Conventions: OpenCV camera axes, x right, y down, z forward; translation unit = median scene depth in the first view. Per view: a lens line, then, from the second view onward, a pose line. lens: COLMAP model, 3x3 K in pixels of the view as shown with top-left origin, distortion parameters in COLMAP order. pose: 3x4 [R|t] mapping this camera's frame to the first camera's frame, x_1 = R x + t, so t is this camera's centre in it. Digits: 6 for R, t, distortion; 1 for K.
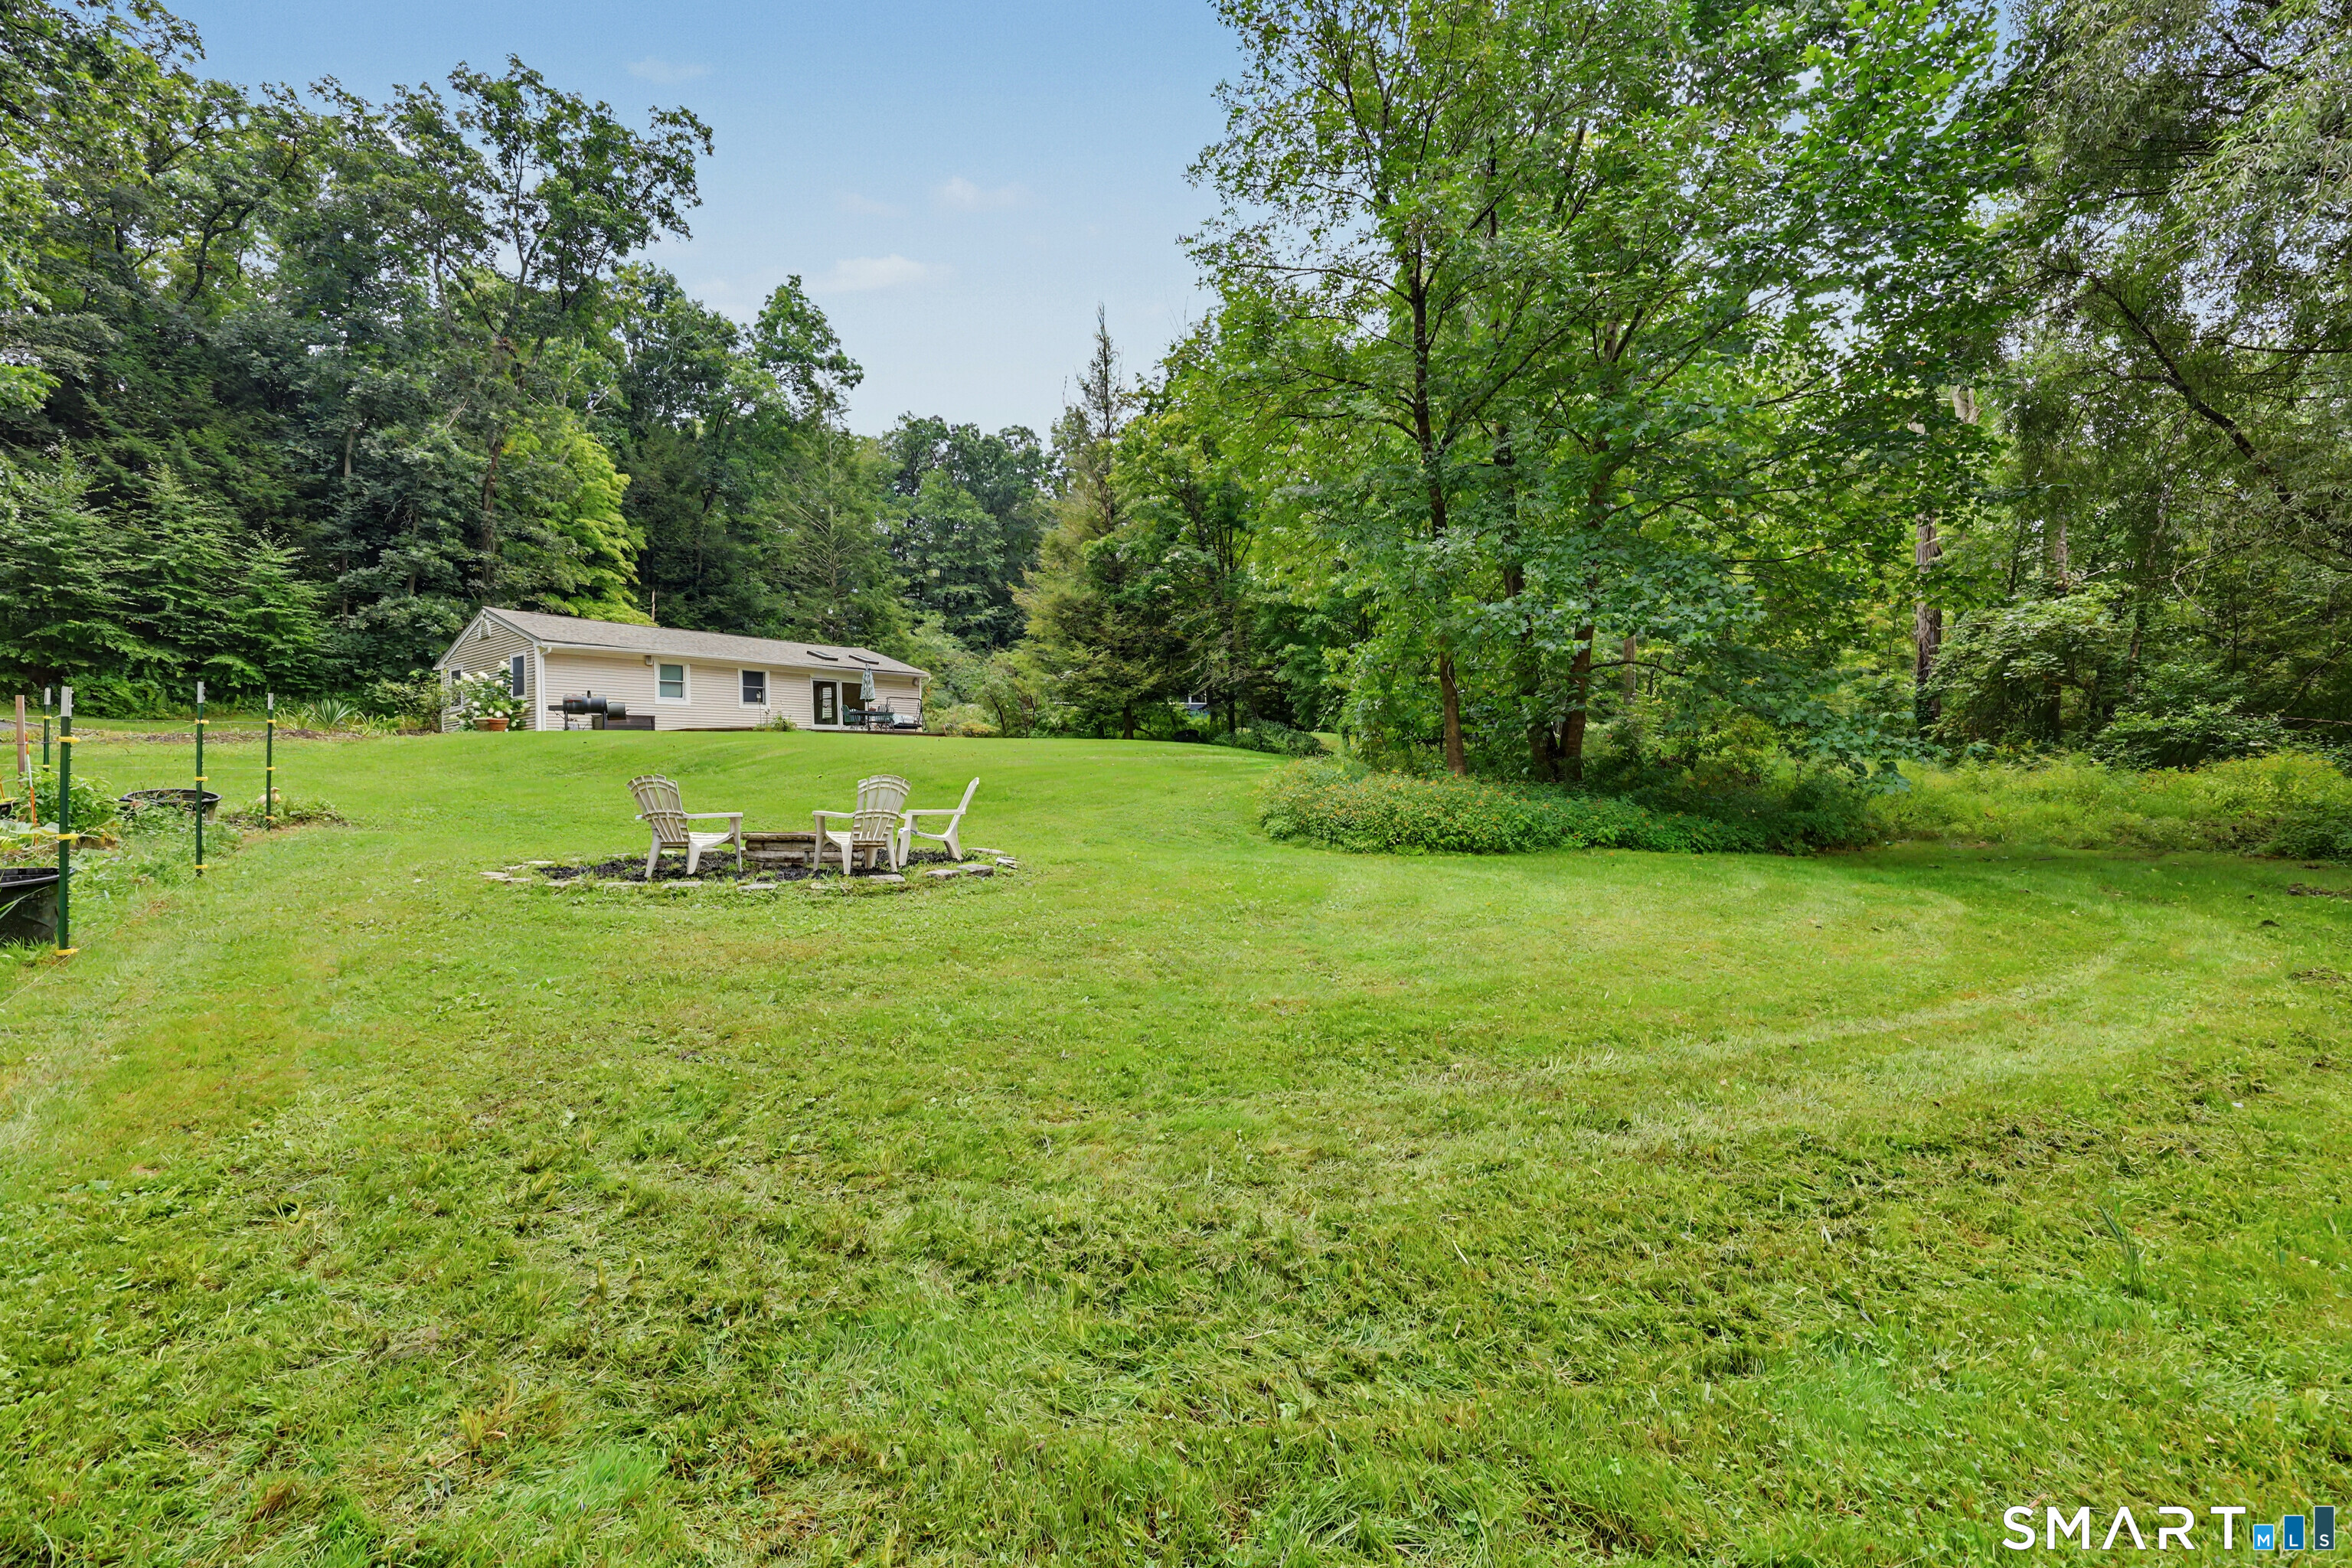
lens RADIAL K [[974.8, 0, 1180.3], [0, 974.8, 771.6], [0, 0, 1]] dist [-0.001937, -0.000368]
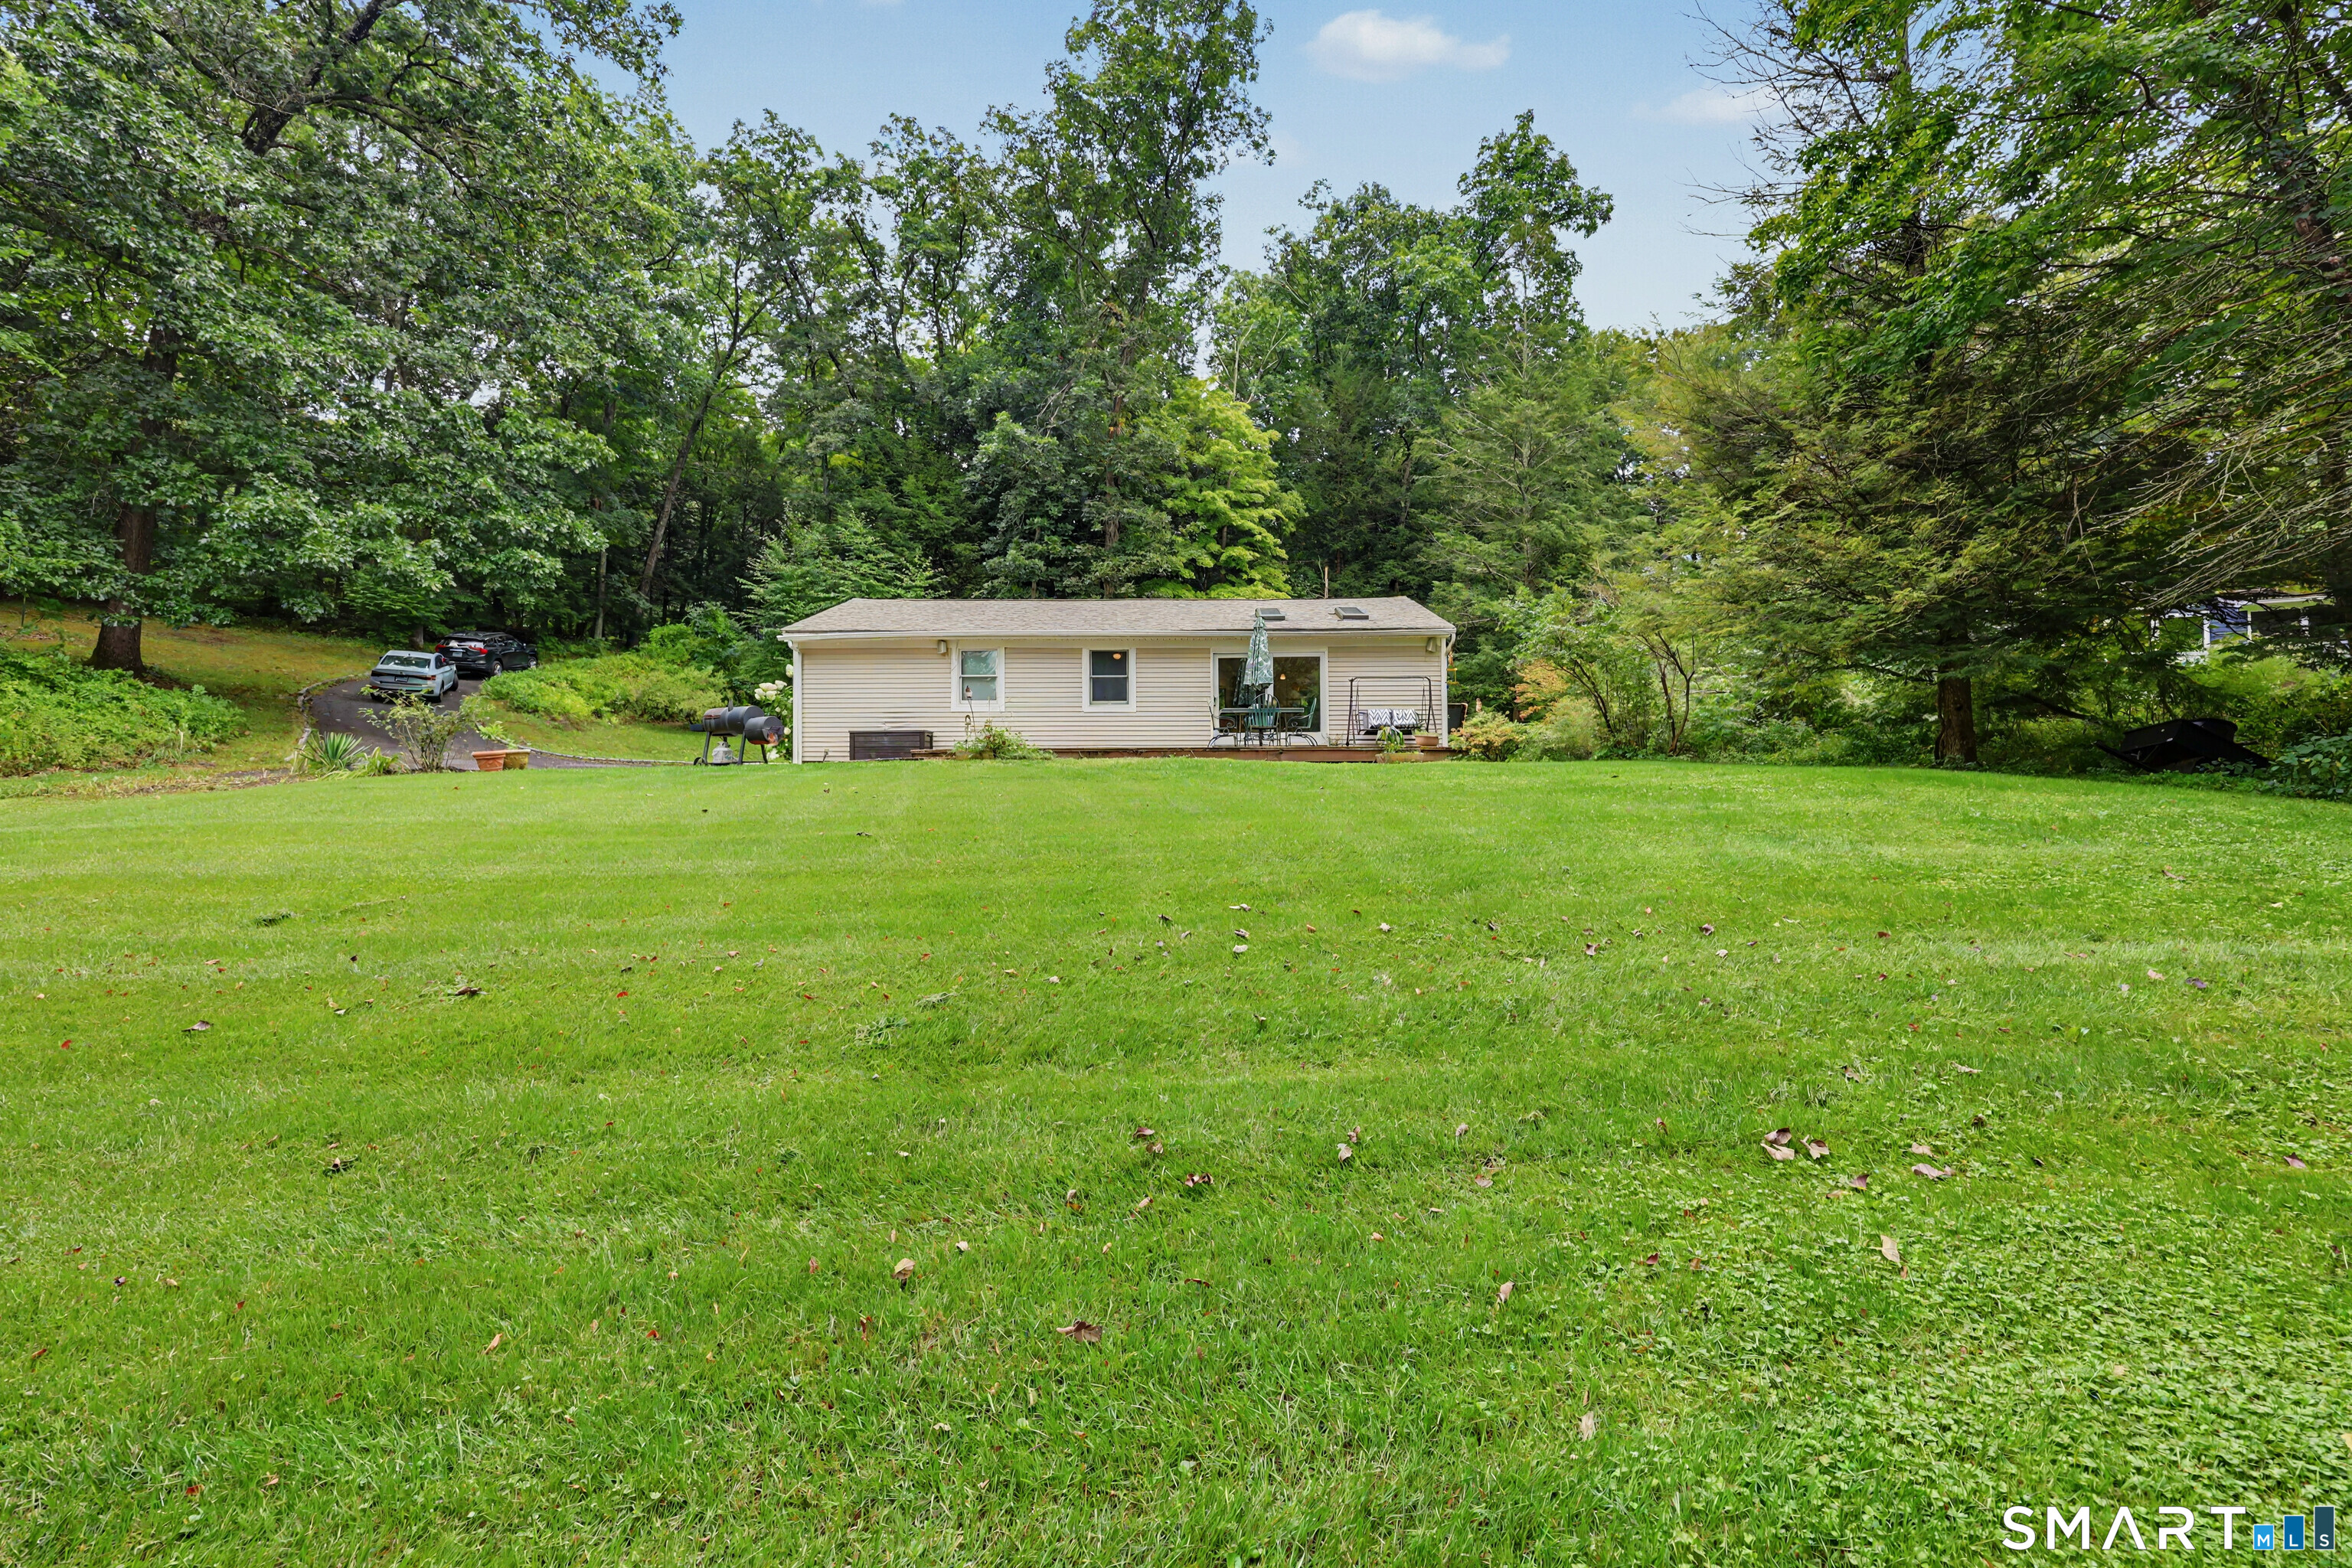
lens RADIAL K [[960.2, 0, 1186.5], [0, 960.2, 779.0], [0, 0, 1]] dist [-0.002136, 0.000106]
pose [[0.608494, 0.017432, -0.793367, 0.055168], [-0.000452, 0.999766, 0.021620, -0.028275], [0.793559, -0.012797, 0.608359, 0.540024]]
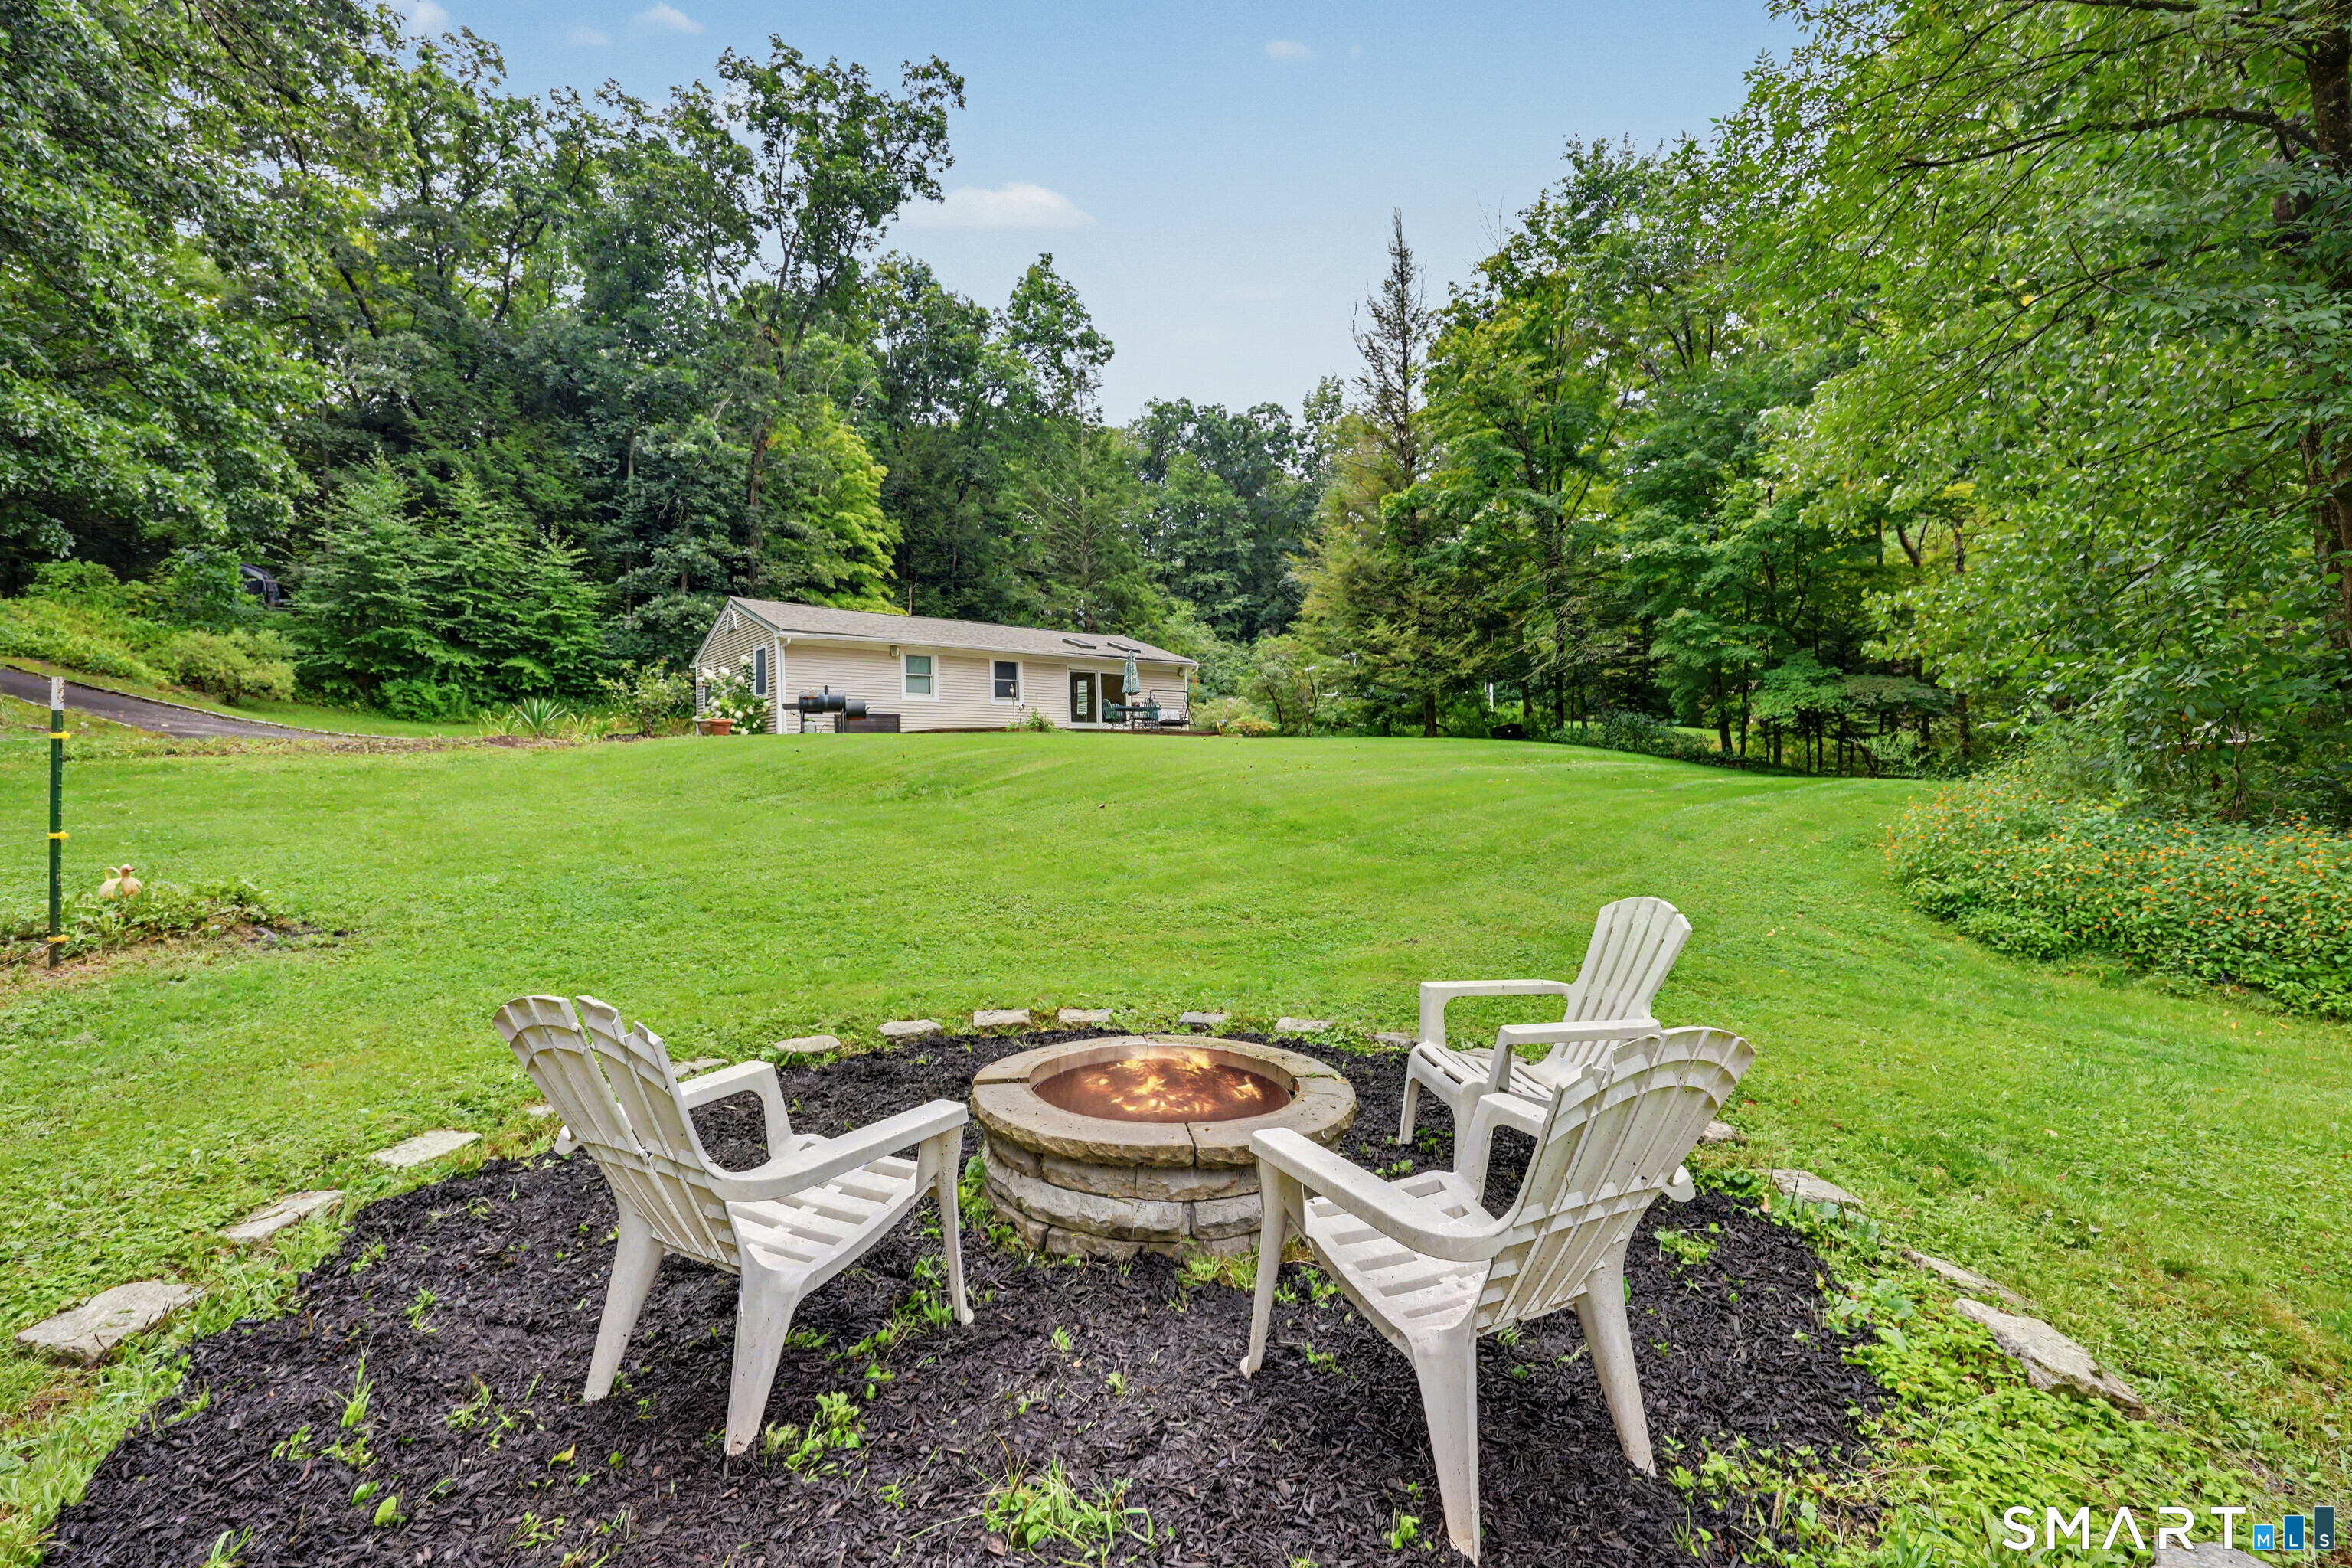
lens RADIAL K [[960.2, 0, 1186.5], [0, 960.2, 779.0], [0, 0, 1]] dist [-0.002136, 0.000106]
pose [[0.974370, 0.005458, -0.224886, -0.070432], [-0.002057, 0.999880, 0.015353, -0.009461], [0.224943, -0.014497, 0.974264, 0.160441]]
